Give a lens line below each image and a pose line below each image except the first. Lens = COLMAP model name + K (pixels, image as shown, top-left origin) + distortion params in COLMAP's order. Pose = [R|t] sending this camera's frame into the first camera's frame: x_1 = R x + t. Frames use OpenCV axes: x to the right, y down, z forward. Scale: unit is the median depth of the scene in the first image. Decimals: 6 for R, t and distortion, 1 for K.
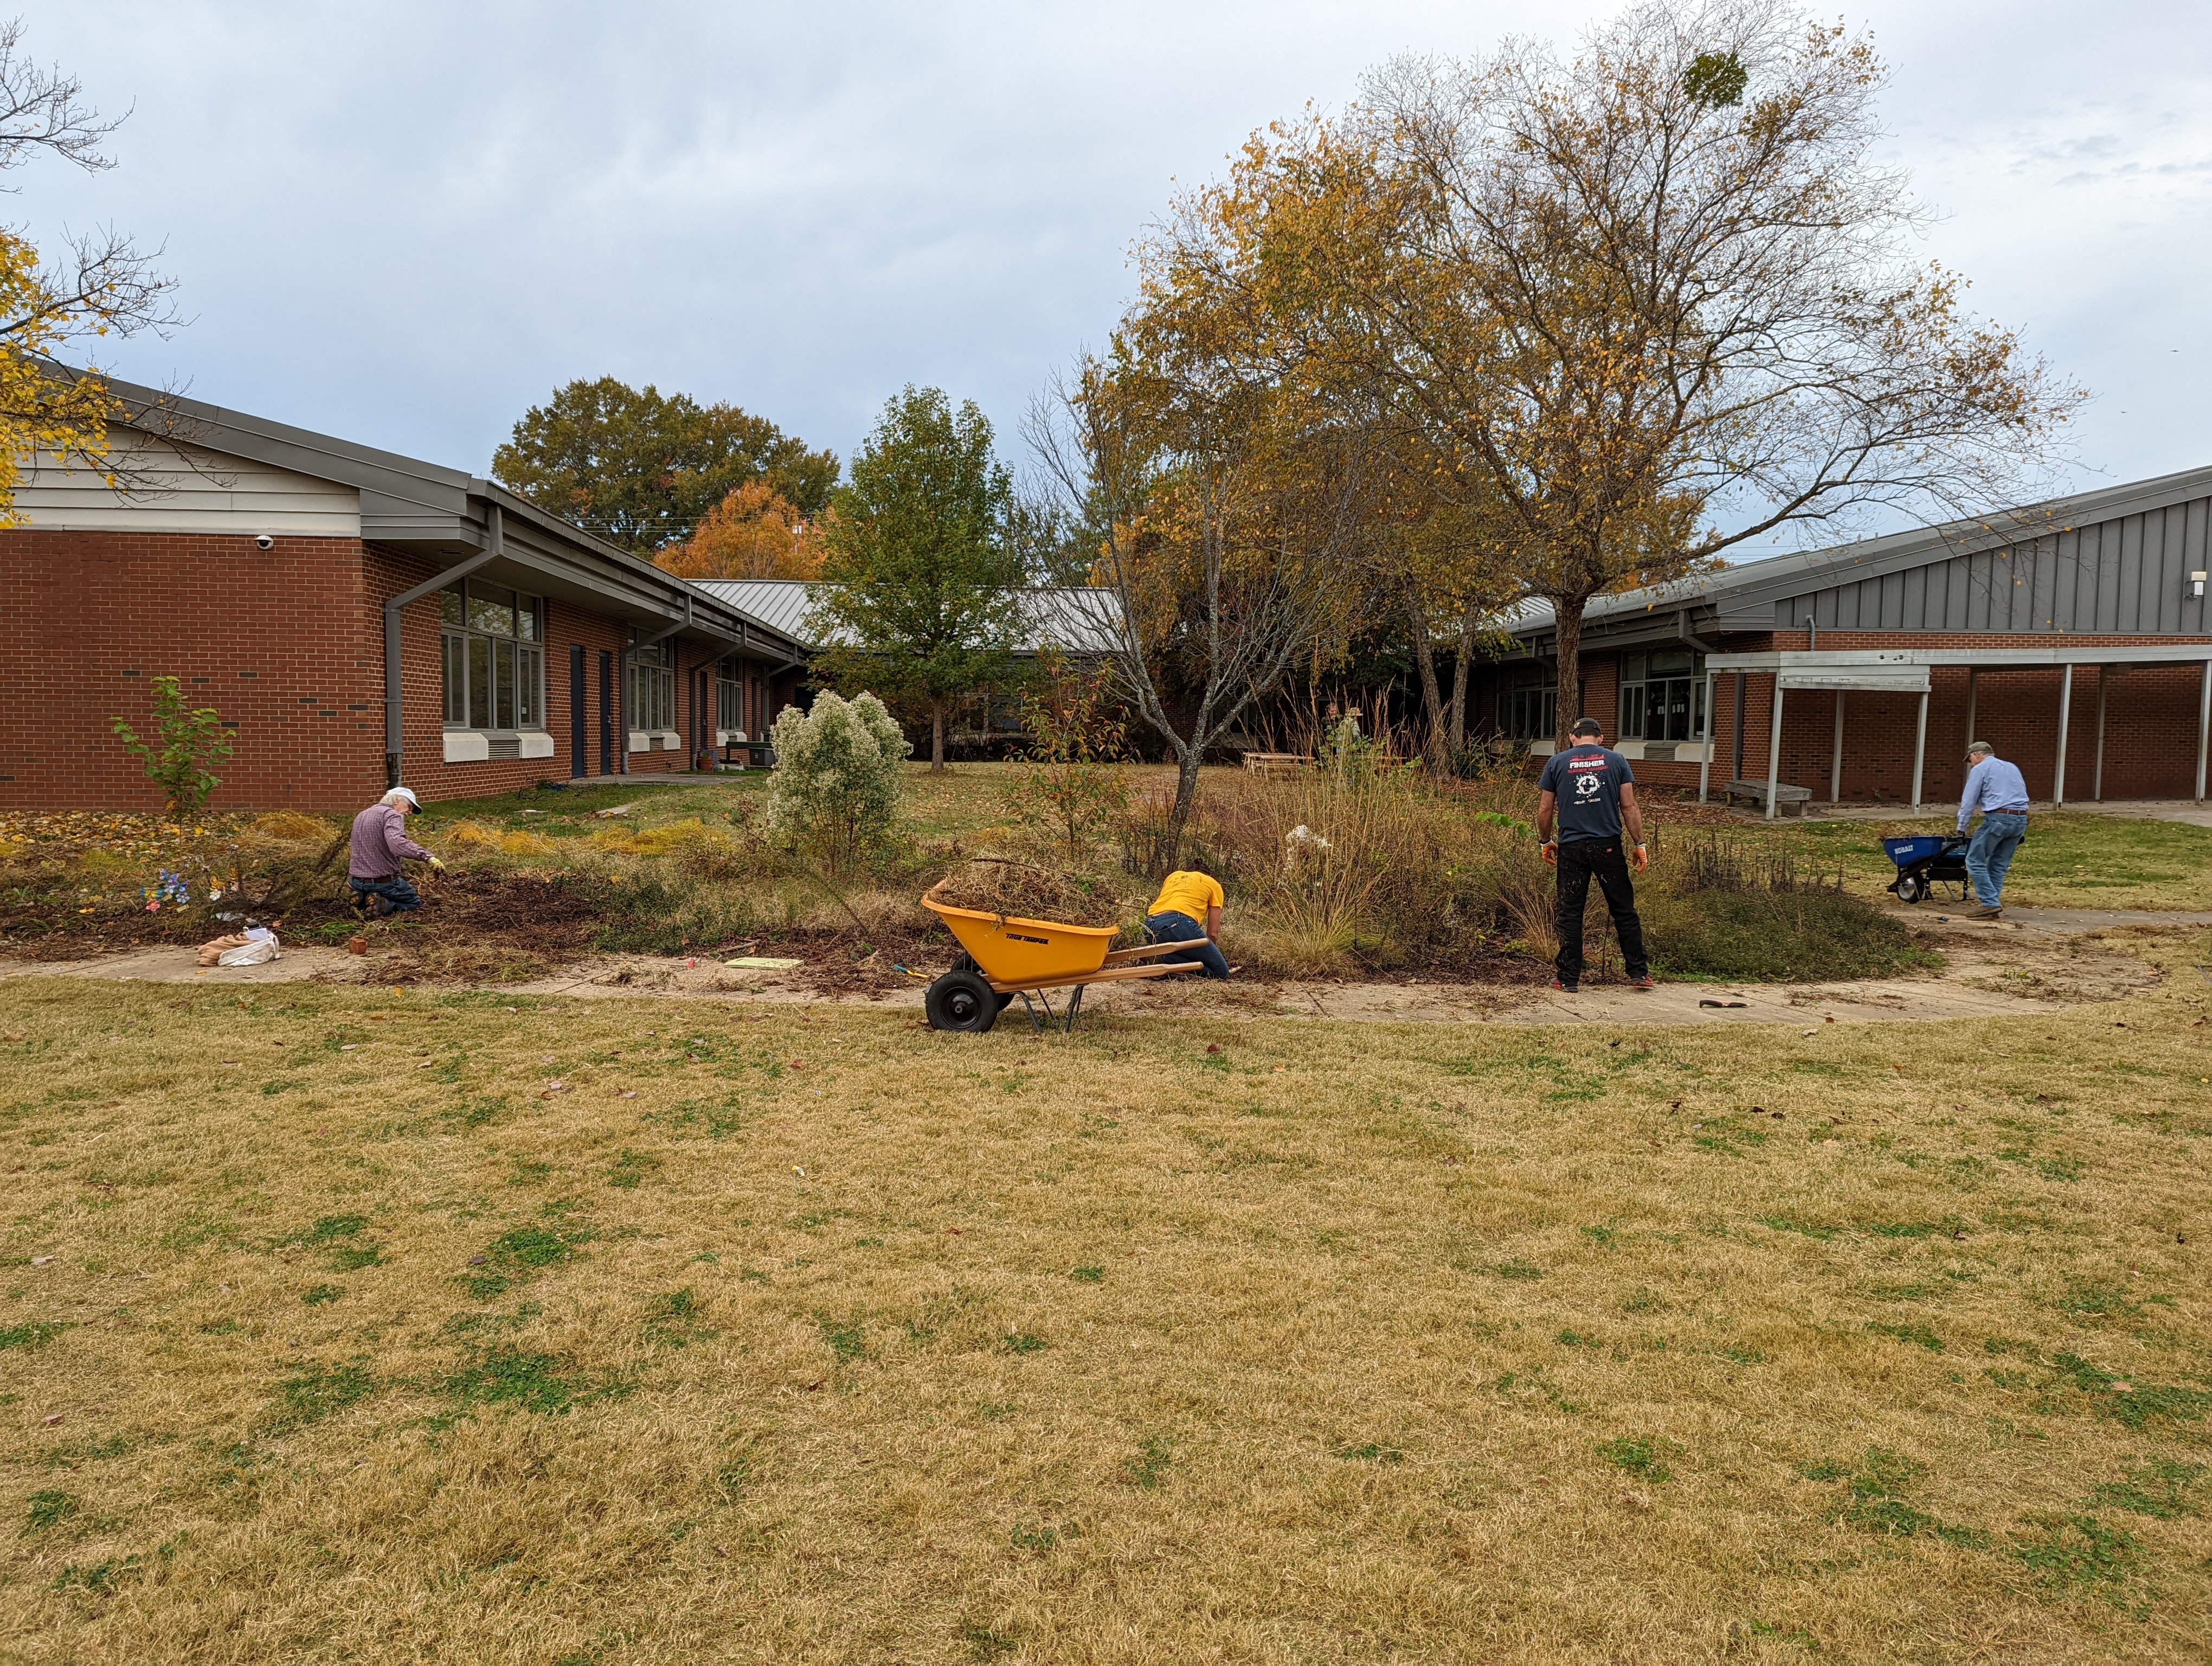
lens RADIAL K [[1550.1, 0, 1054.0], [0, 1550.1, 836.7], [0, 0, 1]] dist [0.056819, -0.040255]
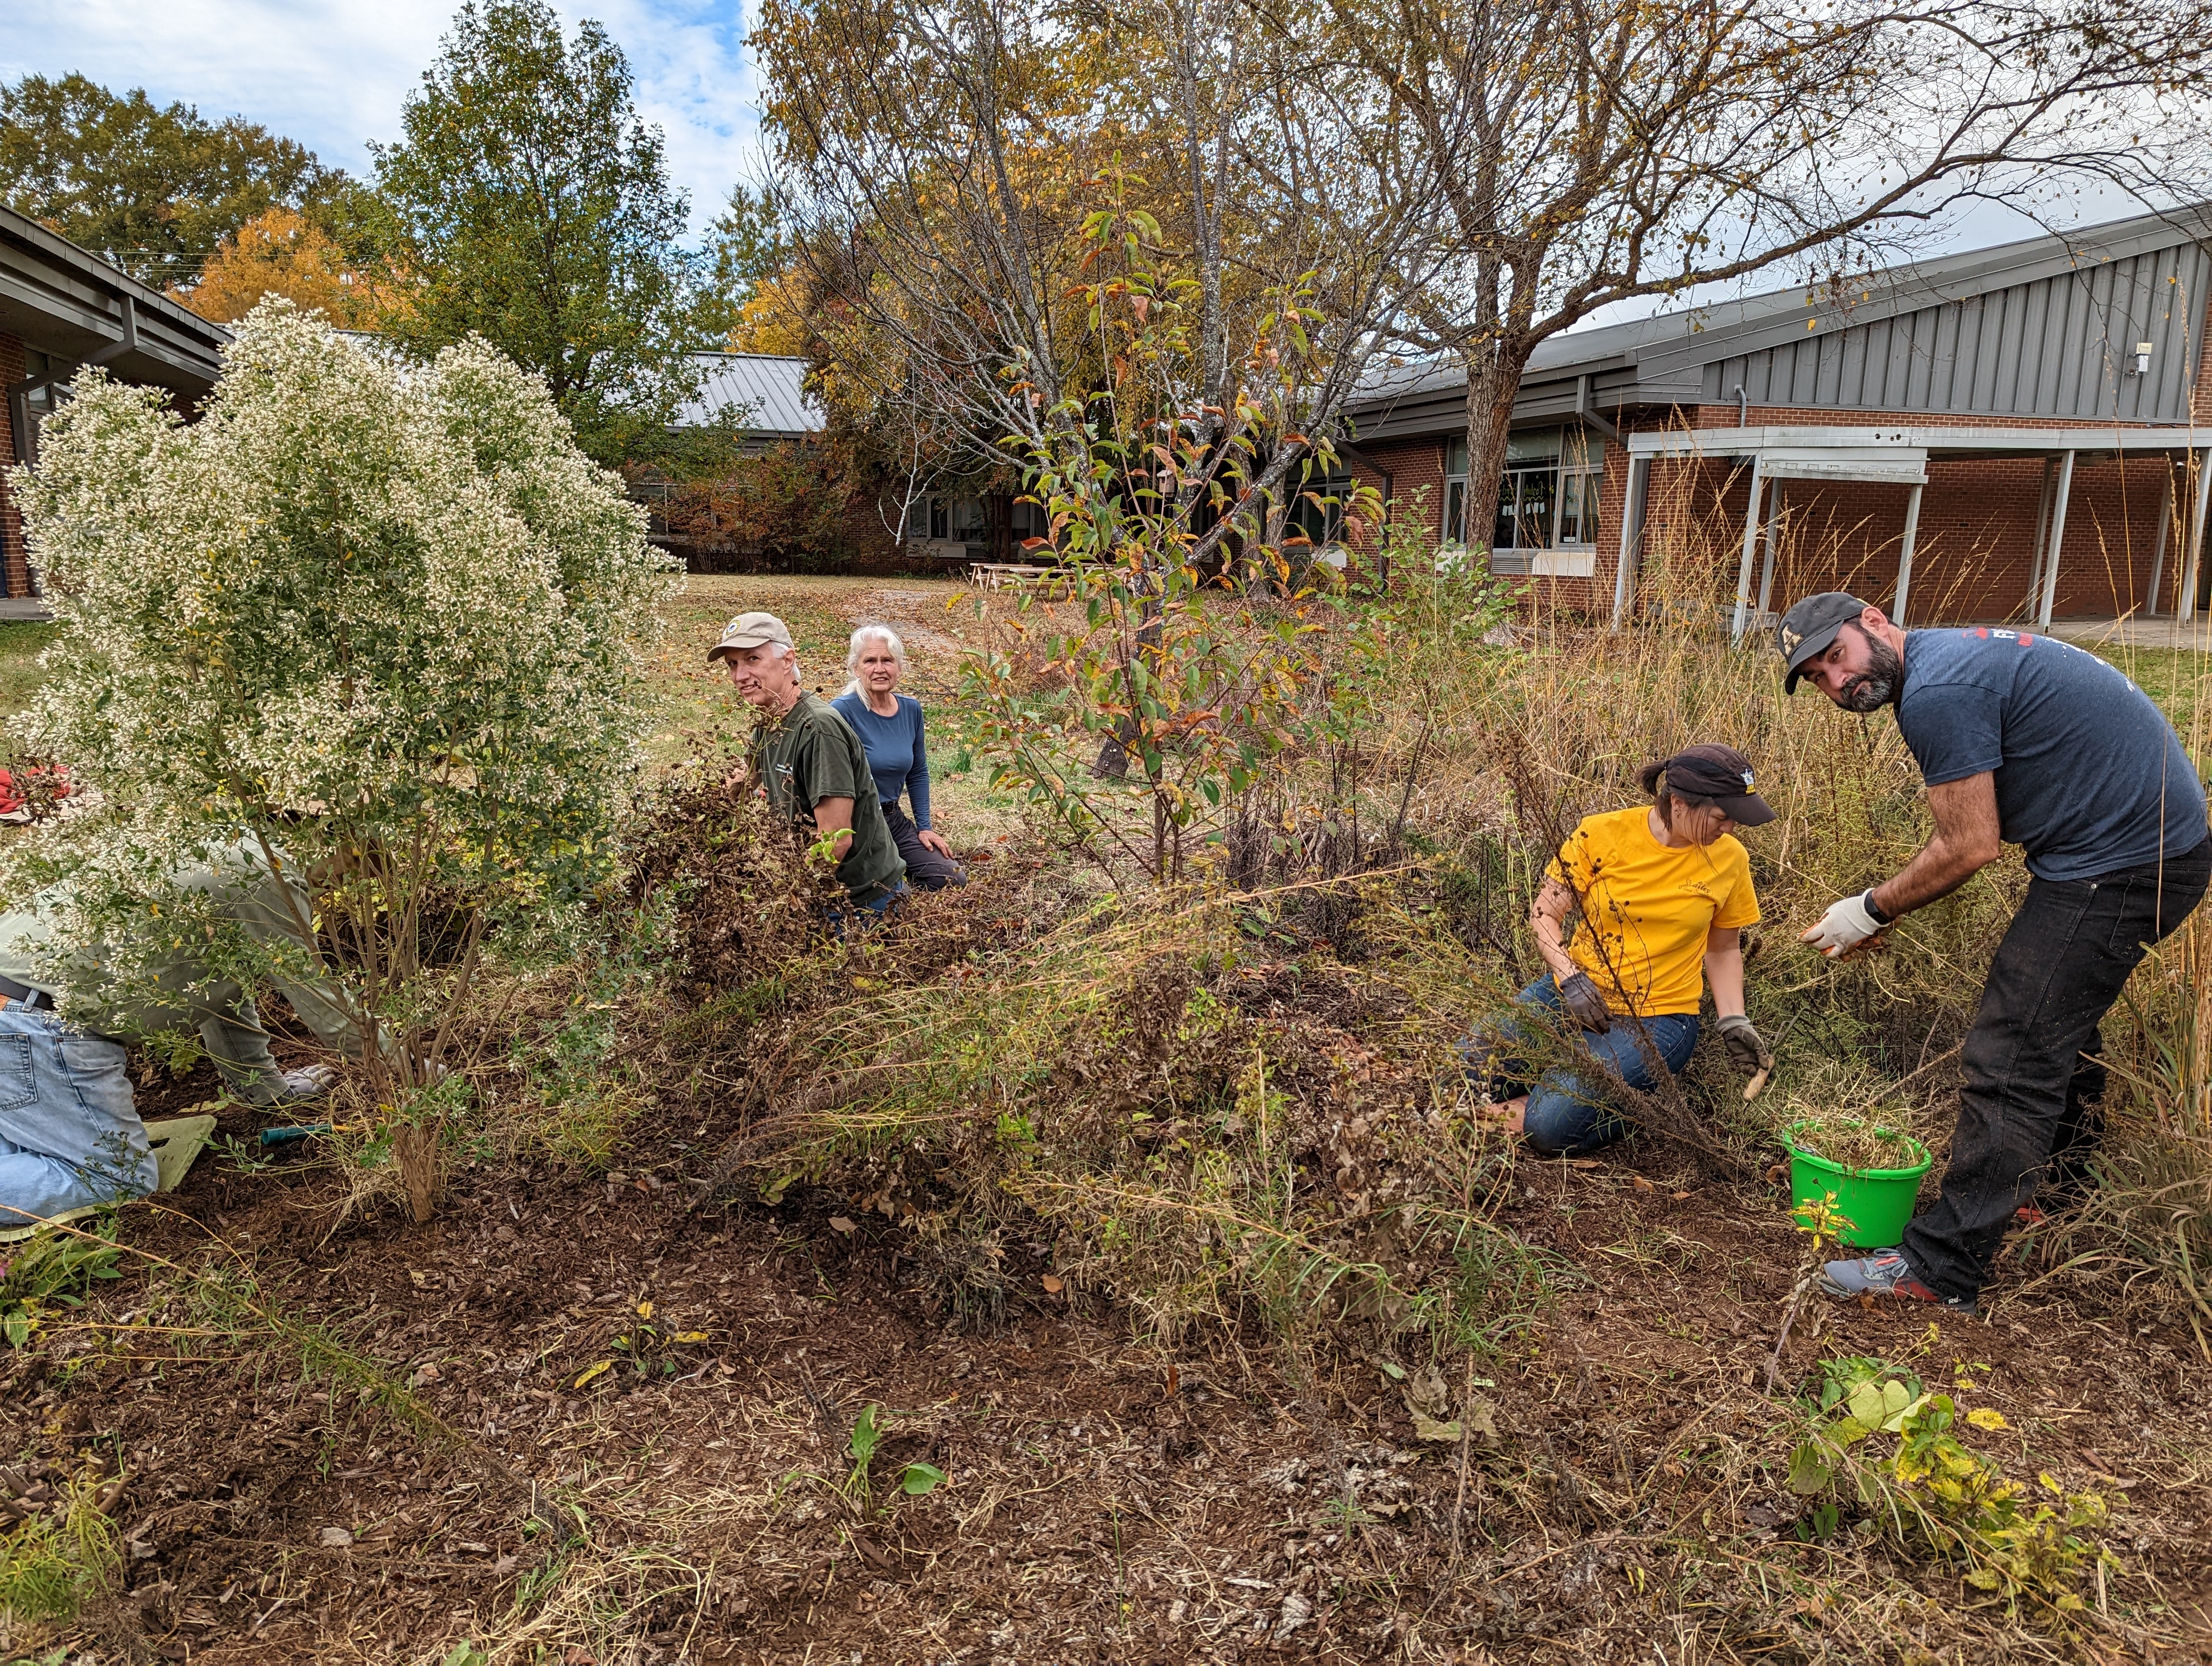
lens RADIAL K [[1550.1, 0, 1054.0], [0, 1550.1, 836.7], [0, 0, 1]] dist [0.056819, -0.040255]
pose [[0.971072, -0.040252, 0.235371, -0.038172], [0.011237, 0.992301, 0.123336, -0.018256], [-0.238523, -0.117123, 0.964048, 0.297428]]
